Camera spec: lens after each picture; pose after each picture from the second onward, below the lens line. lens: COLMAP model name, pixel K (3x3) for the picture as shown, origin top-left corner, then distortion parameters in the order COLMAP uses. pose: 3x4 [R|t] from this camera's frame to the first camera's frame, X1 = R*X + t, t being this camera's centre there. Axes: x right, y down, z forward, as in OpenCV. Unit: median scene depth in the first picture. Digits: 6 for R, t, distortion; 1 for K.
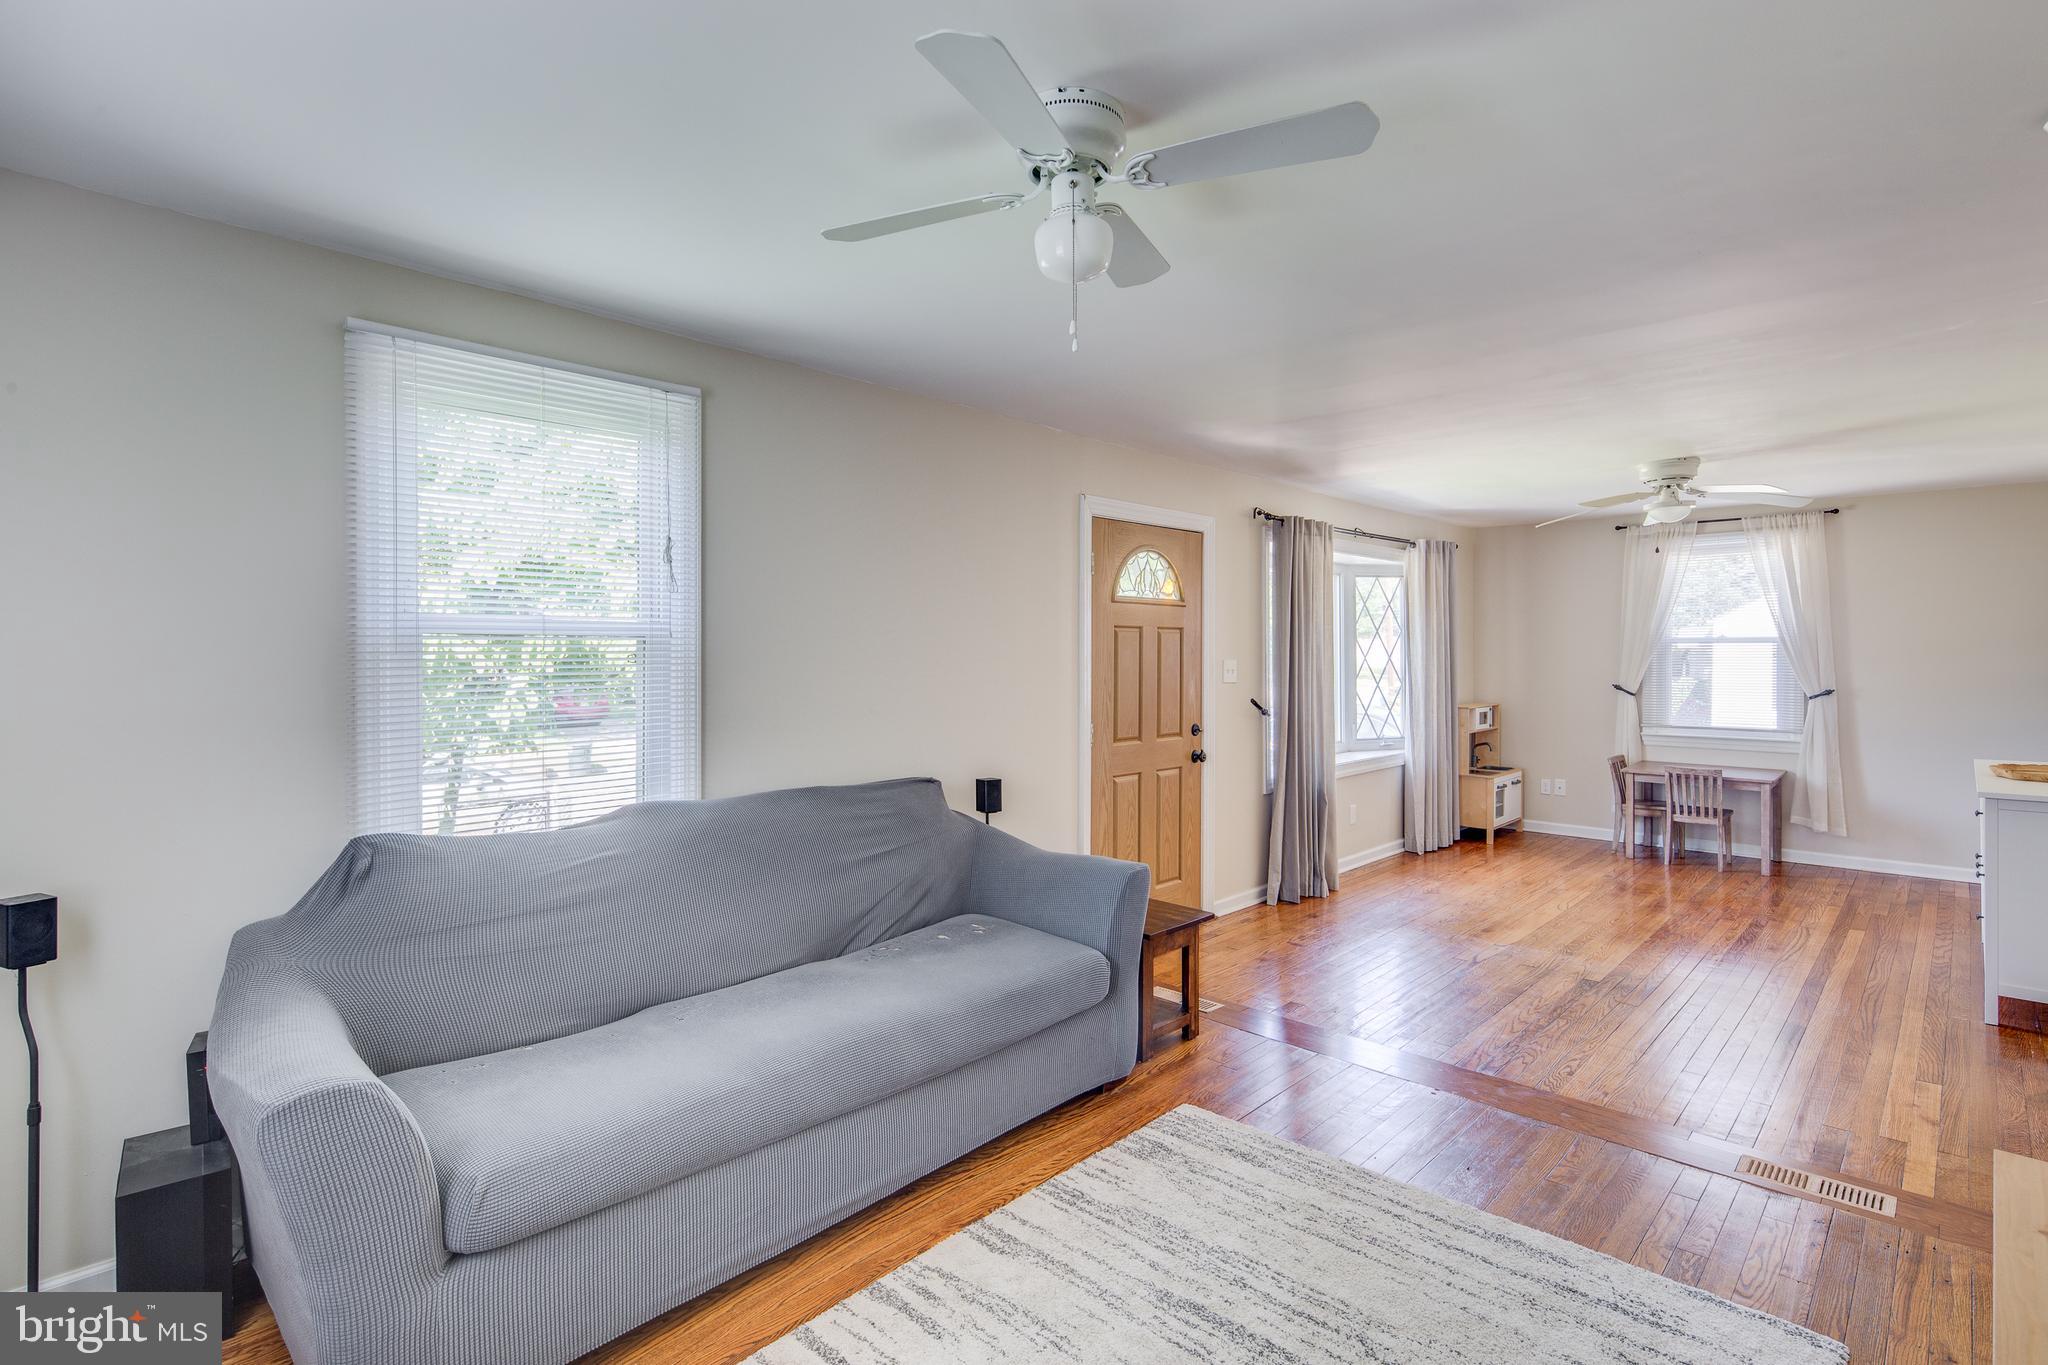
lens RADIAL K [[993.0, 0, 1027.5], [0, 993.0, 657.3], [0, 0, 1]] dist [0.006418, -0.005116]
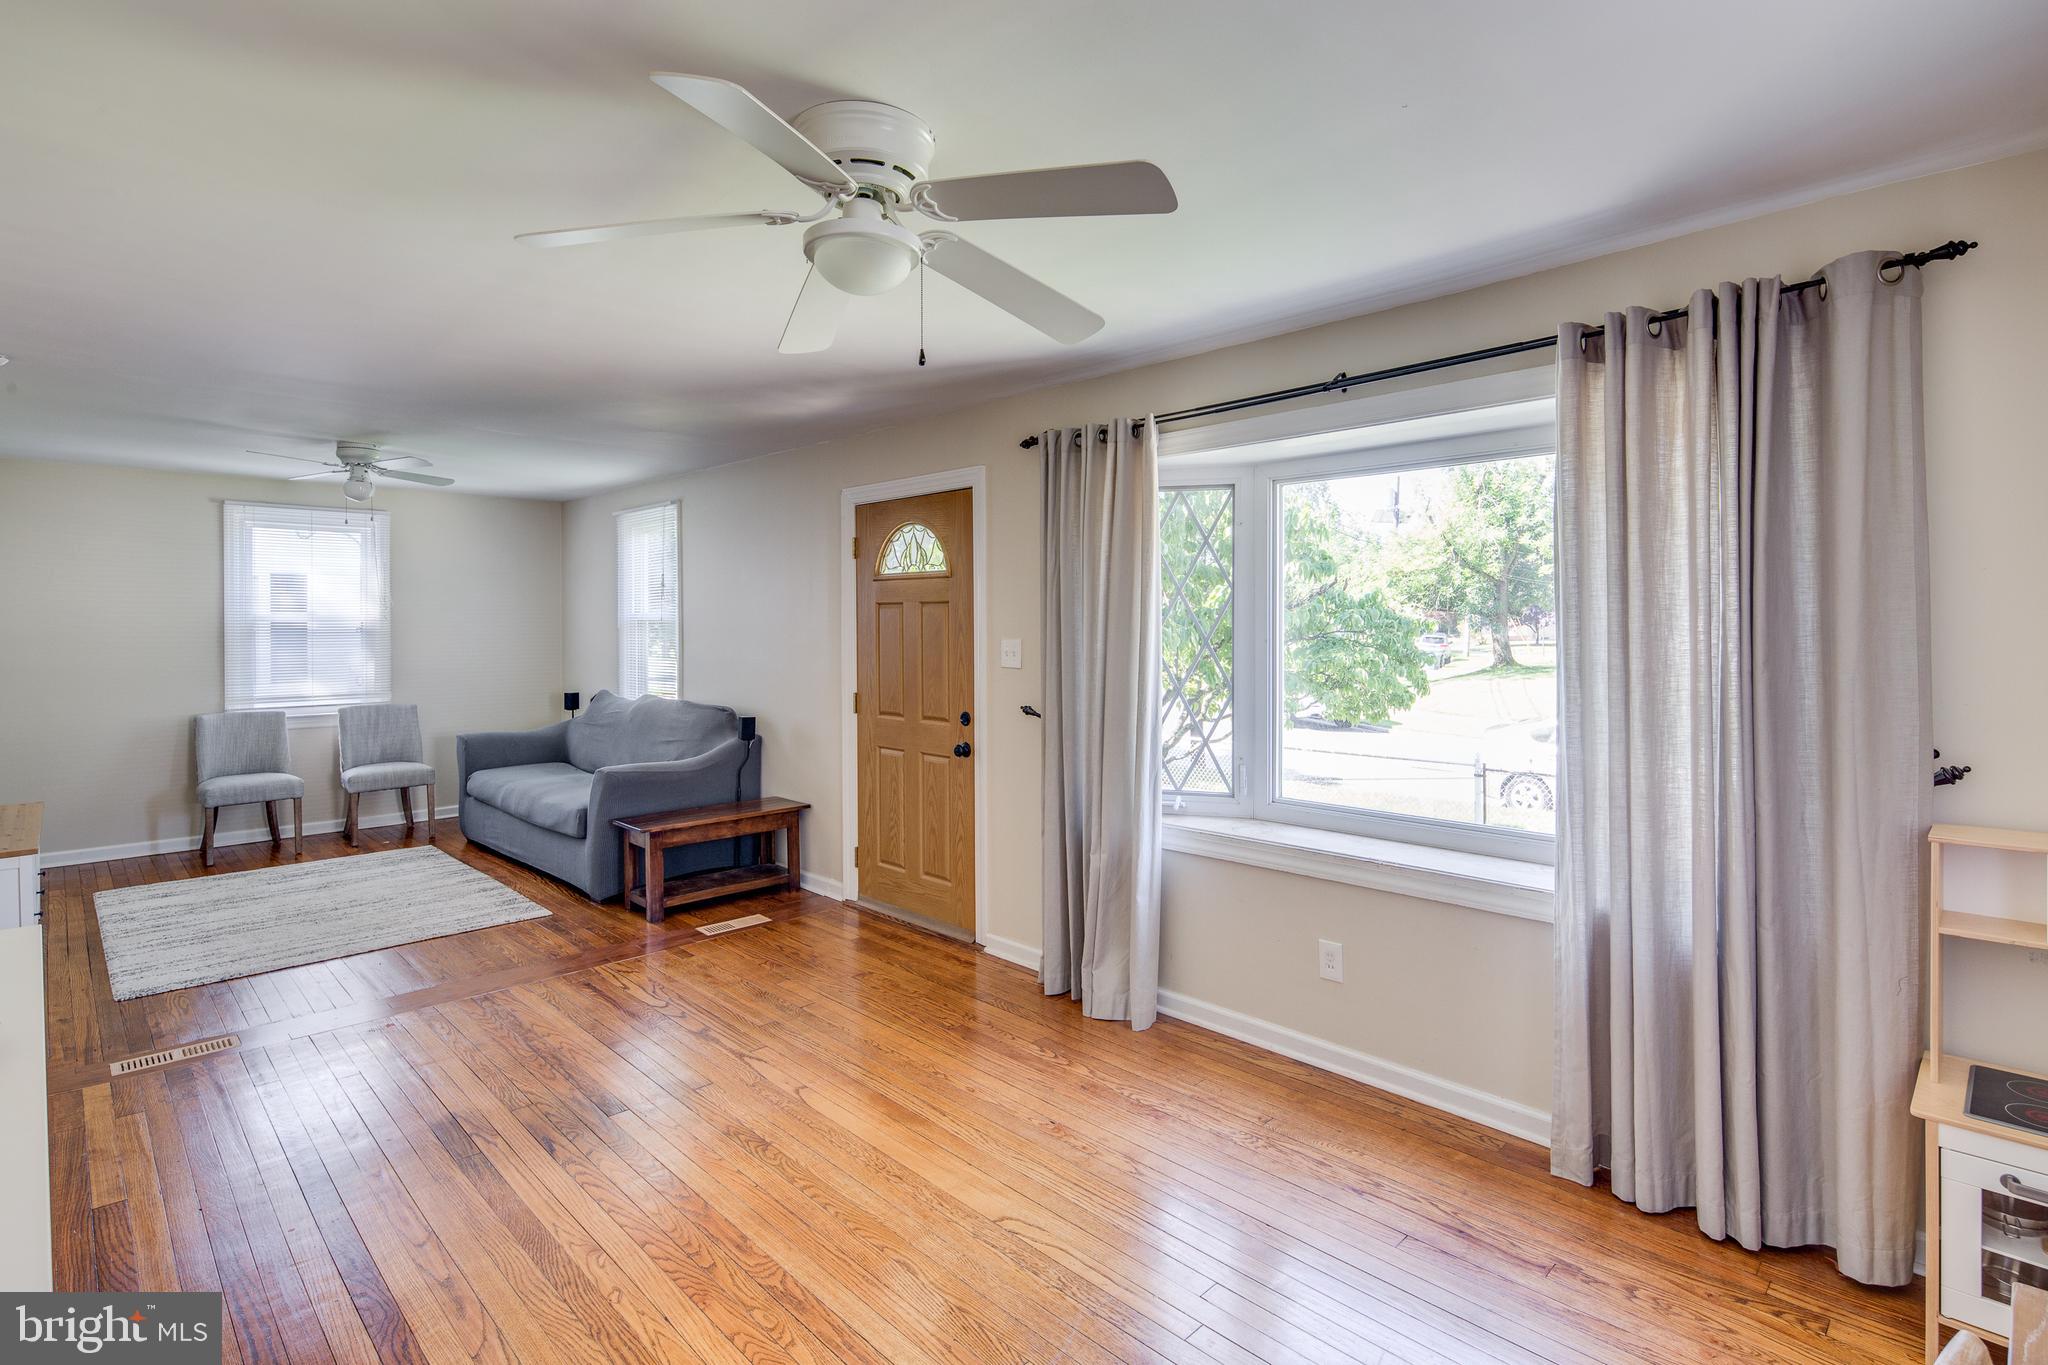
lens RADIAL K [[993.0, 0, 1026.6], [0, 993.0, 631.3], [0, 0, 1]] dist [0.006418, -0.005116]
pose [[-0.032585, 0.008695, -0.999431, 0.881695], [-0.002564, 0.999958, 0.008784, -0.008984], [0.999466, 0.002849, -0.032561, 0.927572]]
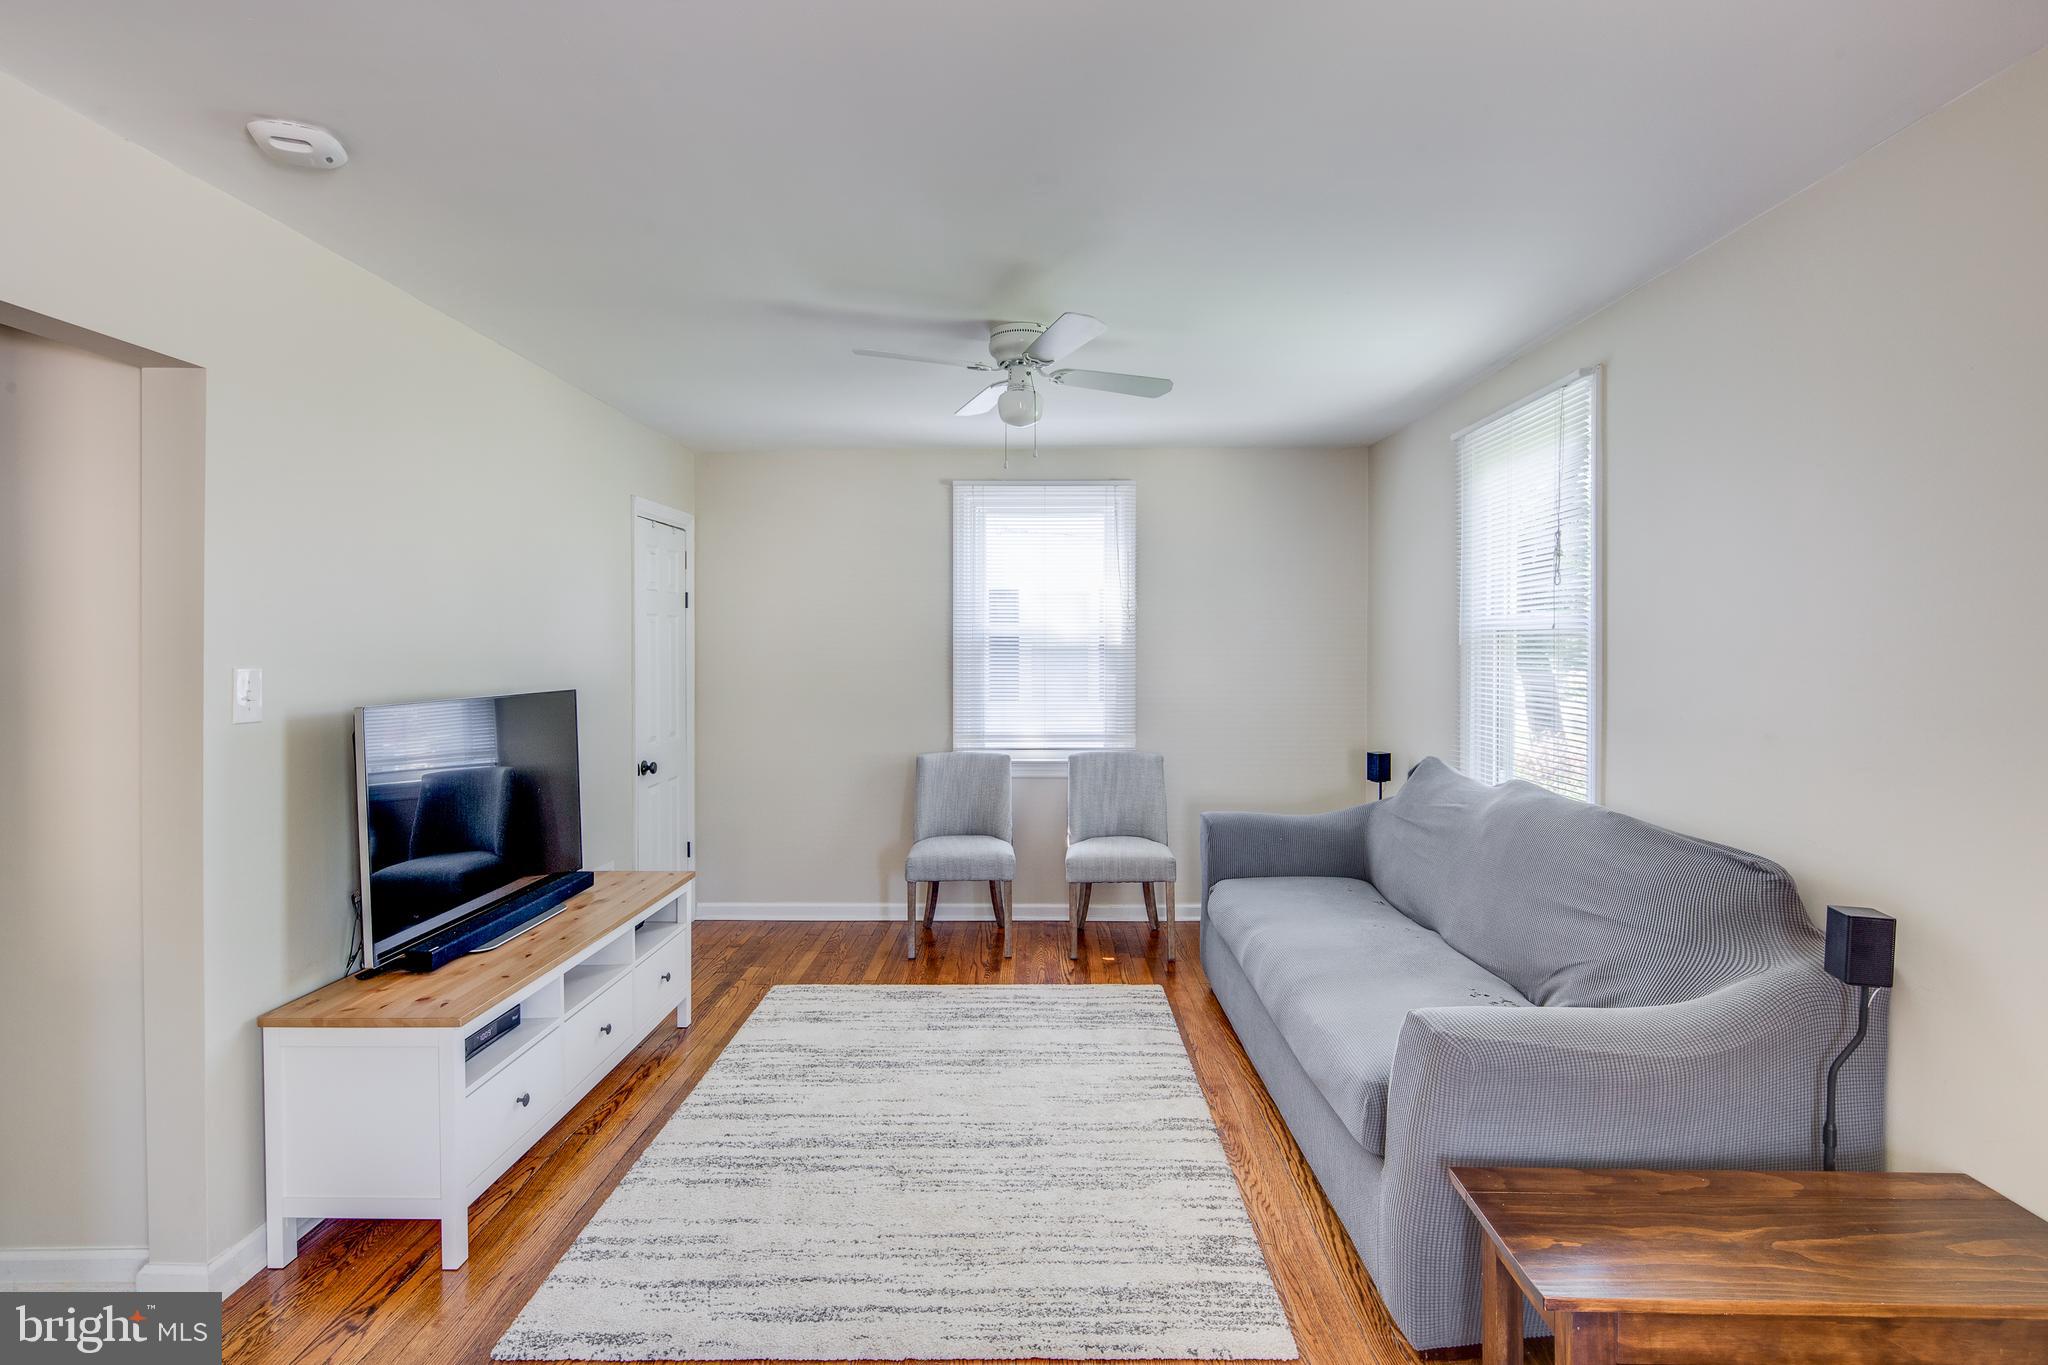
lens RADIAL K [[993.0, 0, 1029.3], [0, 993.0, 658.8], [0, 0, 1]] dist [0.006418, -0.005116]
pose [[-0.732101, 0.009505, -0.681129, 0.365400], [-0.003143, 0.999845, 0.017330, -0.003081], [0.681188, 0.014828, -0.731958, 0.688273]]
